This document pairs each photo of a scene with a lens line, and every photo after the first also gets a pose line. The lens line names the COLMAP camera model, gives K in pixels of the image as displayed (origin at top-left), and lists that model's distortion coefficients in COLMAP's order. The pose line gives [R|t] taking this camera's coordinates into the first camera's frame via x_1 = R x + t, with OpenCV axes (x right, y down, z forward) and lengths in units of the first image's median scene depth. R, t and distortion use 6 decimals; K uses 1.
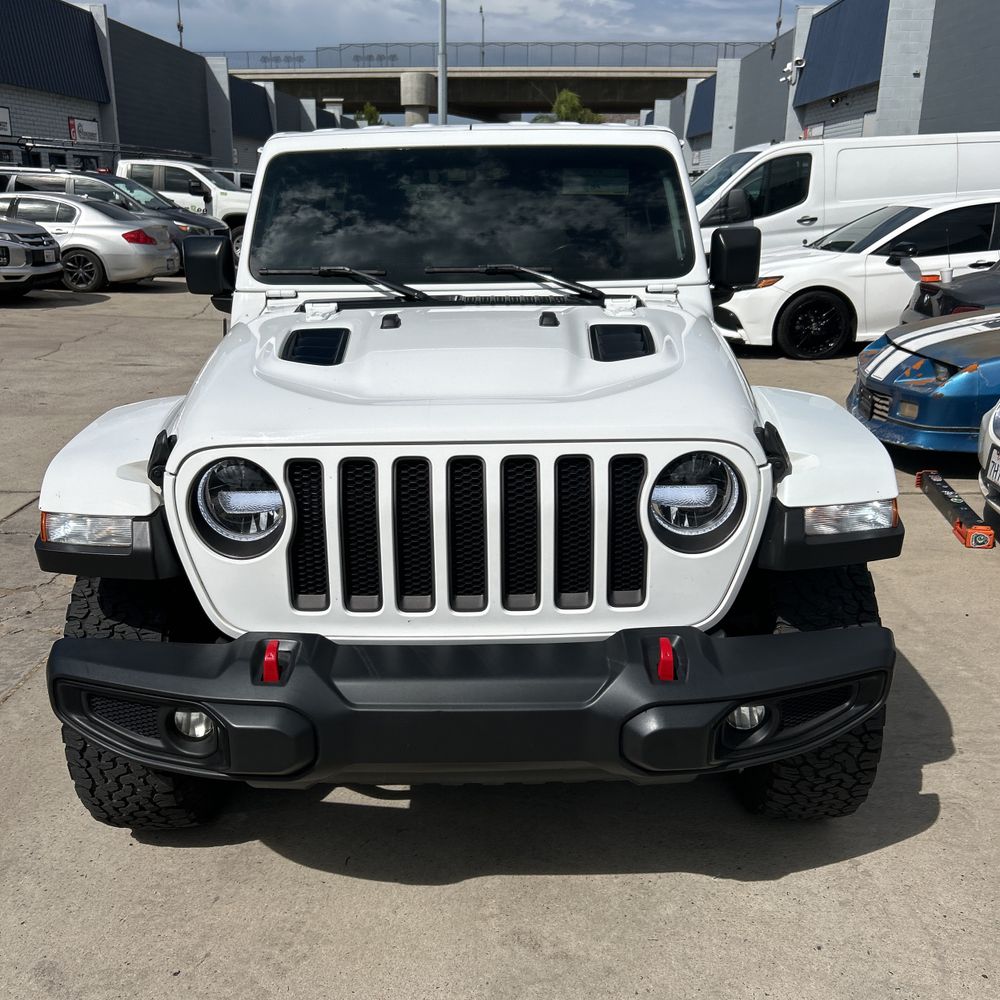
lens RADIAL K [[1013.7, 0, 491.0], [0, 1013.7, 474.0], [0, 0, 1]] dist [0.018473, 0.000000]
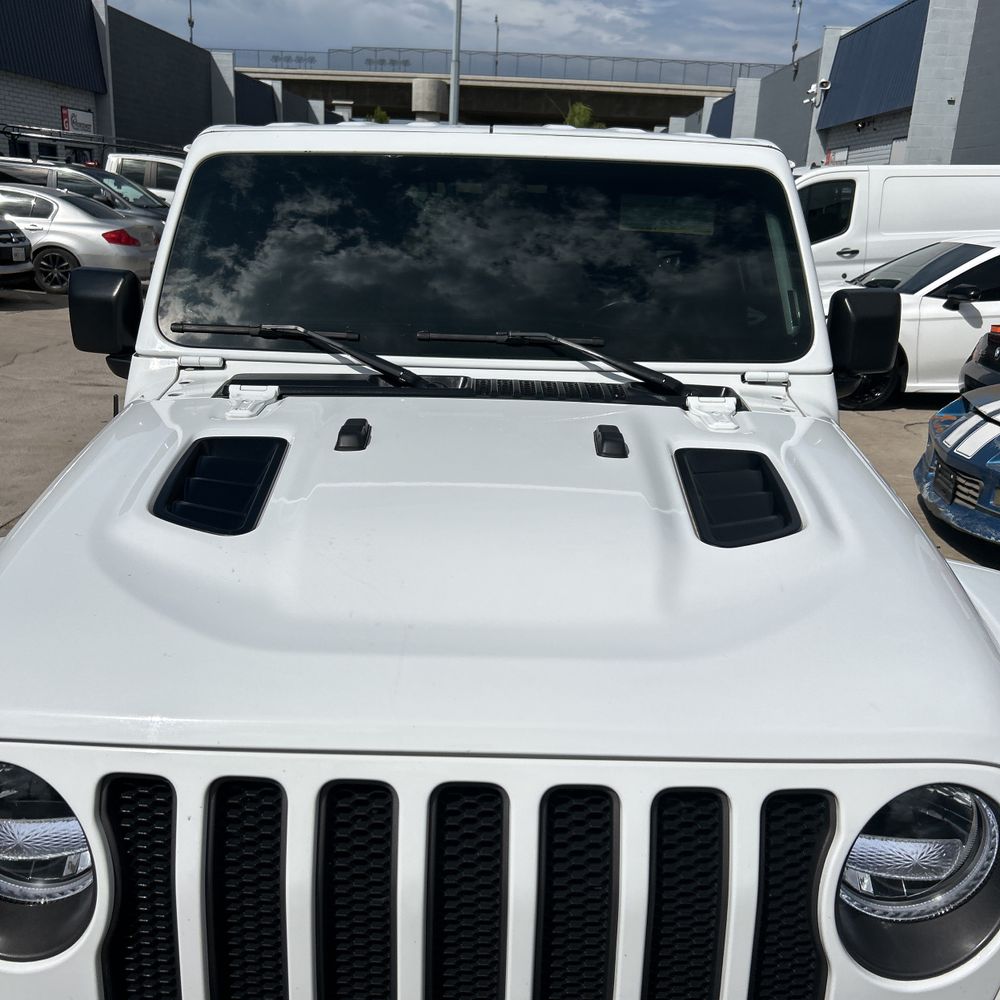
lens RADIAL K [[1013.7, 0, 508.3], [0, 1013.7, 476.9], [0, 0, 1]] dist [0.018473, 0.000000]
pose [[0.999076, 0.038281, 0.019516, -0.004688], [-0.038149, 0.999247, -0.007094, -0.035800], [-0.019773, 0.006342, 0.999784, 0.111157]]
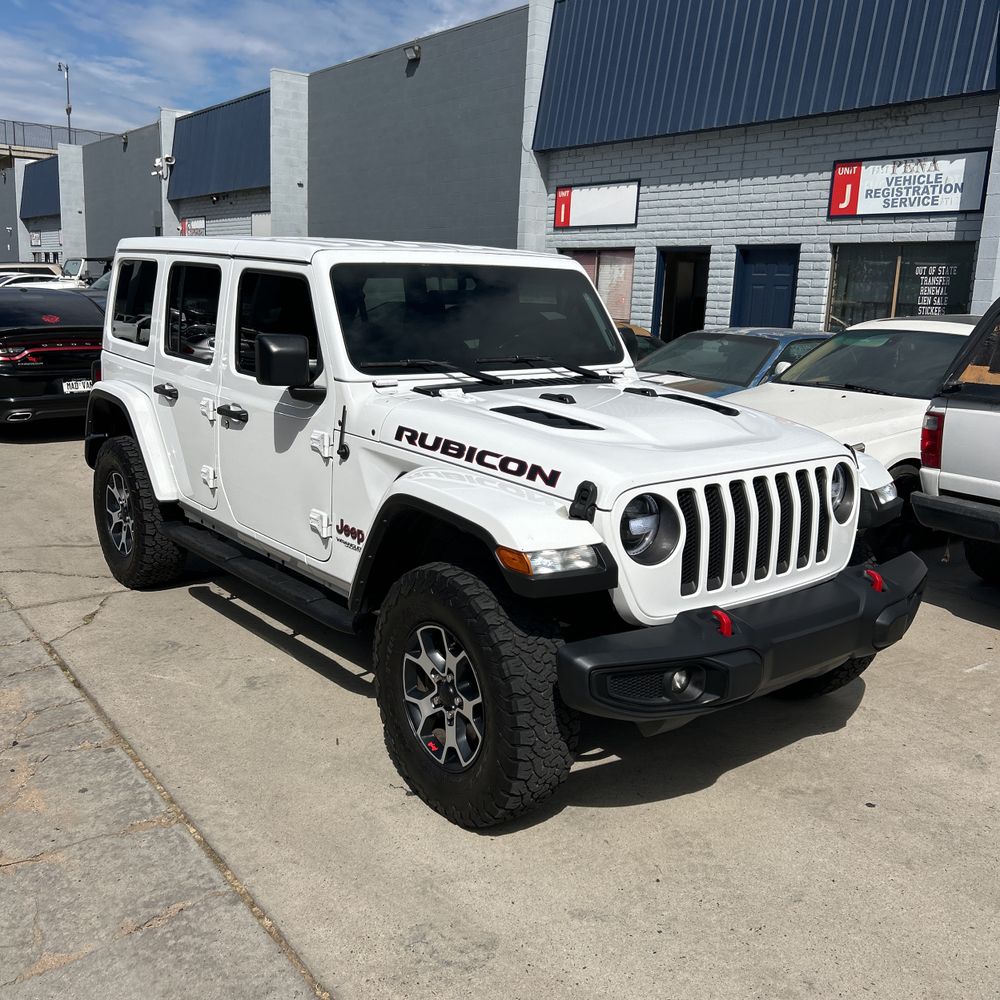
lens RADIAL K [[1013.7, 0, 486.9], [0, 1013.7, 462.5], [0, 0, 1]] dist [0.018473, 0.000000]
pose [[0.788216, -0.081154, 0.610025, -0.285246], [0.134872, 0.989948, -0.042572, -0.006631], [-0.600438, 0.115832, 0.791238, 0.002065]]
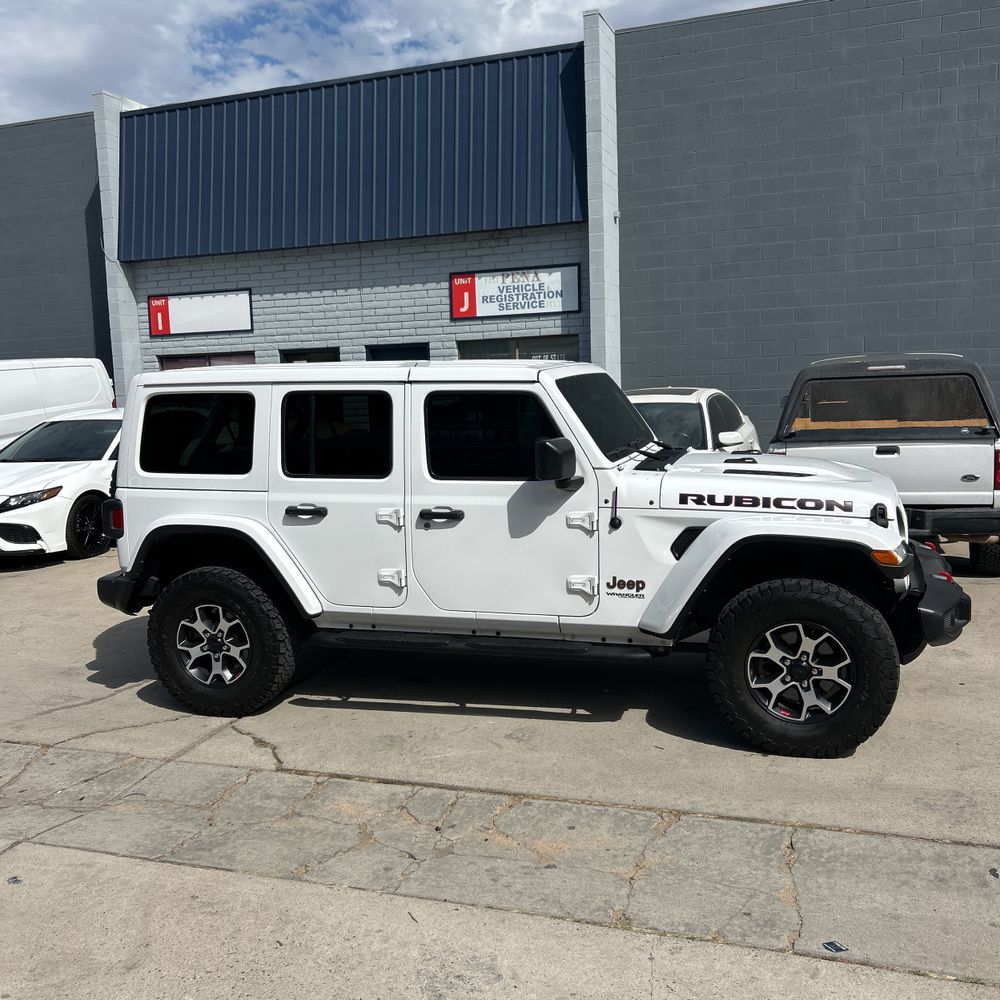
lens RADIAL K [[1013.7, 0, 469.1], [0, 1013.7, 481.0], [0, 0, 1]] dist [0.018473, 0.000000]
pose [[0.321931, -0.111173, 0.940213, -0.581481], [0.296015, 0.955113, 0.011579, -0.081951], [-0.899297, 0.274590, 0.340390, 0.233569]]
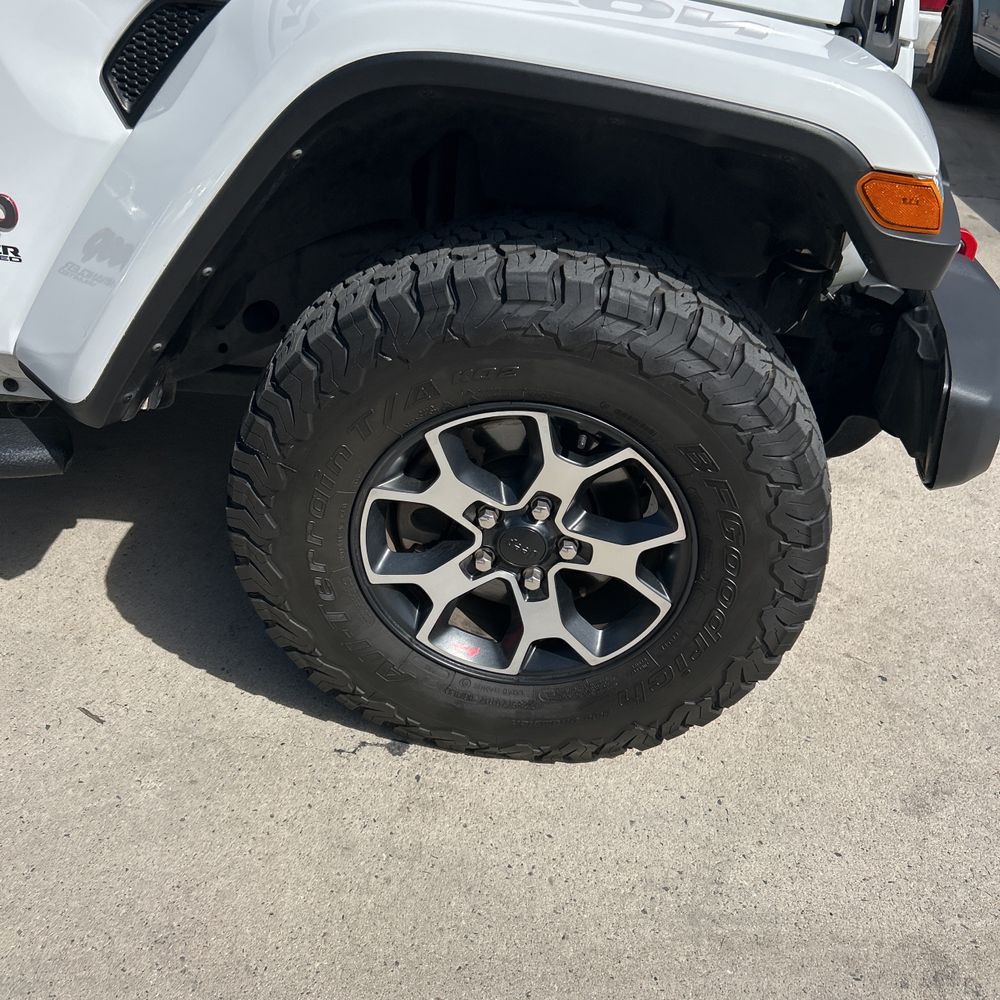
lens RADIAL K [[1013.7, 0, 510.1], [0, 1013.7, 489.9], [0, 0, 1]] dist [0.018473, 0.000000]
pose [[0.056441, -0.529385, 0.846502, -0.218528], [0.170933, 0.840459, 0.514209, -0.028729], [-0.983665, 0.115673, 0.137926, 0.261126]]
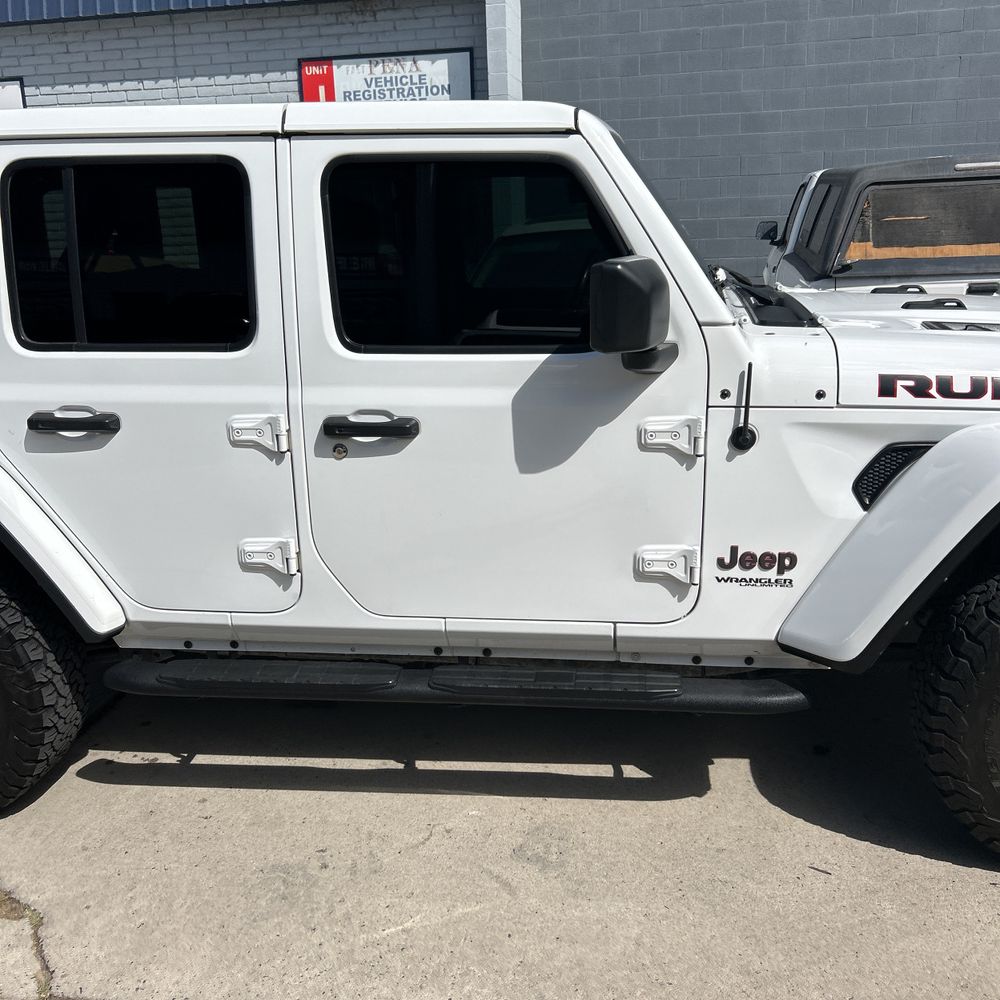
lens RADIAL K [[1013.7, 0, 498.1], [0, 1013.7, 498.8], [0, 0, 1]] dist [0.018473, 0.000000]
pose [[0.146724, -0.271743, 0.951119, -0.331915], [0.303527, 0.927508, 0.218173, -0.091976], [-0.941458, 0.256679, 0.218569, 0.350309]]
